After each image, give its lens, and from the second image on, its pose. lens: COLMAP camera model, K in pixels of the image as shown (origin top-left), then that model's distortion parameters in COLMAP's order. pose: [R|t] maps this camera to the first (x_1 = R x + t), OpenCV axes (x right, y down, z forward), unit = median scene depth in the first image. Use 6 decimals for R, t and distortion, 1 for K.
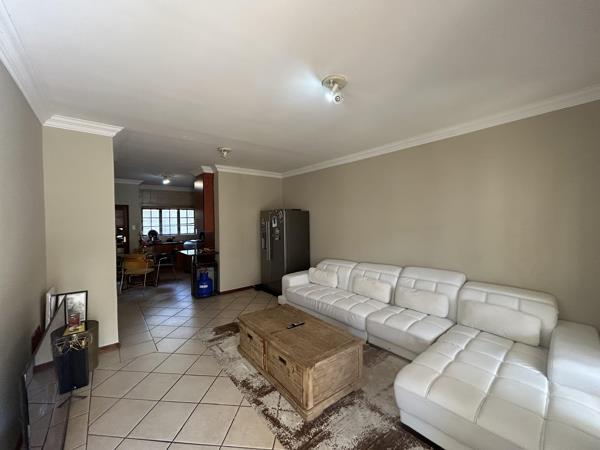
lens RADIAL K [[241.6, 0, 298.5], [0, 241.6, 223.2], [0, 0, 1]] dist [0.009277, -0.000094]
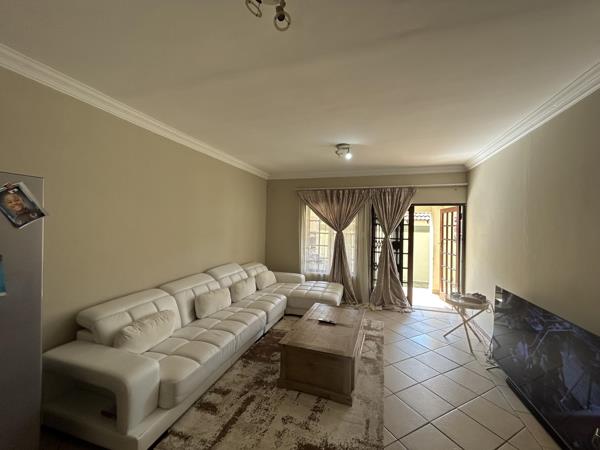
lens RADIAL K [[241.6, 0, 300.3], [0, 241.6, 225.3], [0, 0, 1]] dist [0.009277, -0.000094]
pose [[-0.541065, 0.016294, 0.840823, -1.038134], [0.009555, 0.999867, -0.013228, 0.005447], [-0.840926, 0.000877, -0.541149, 2.014889]]
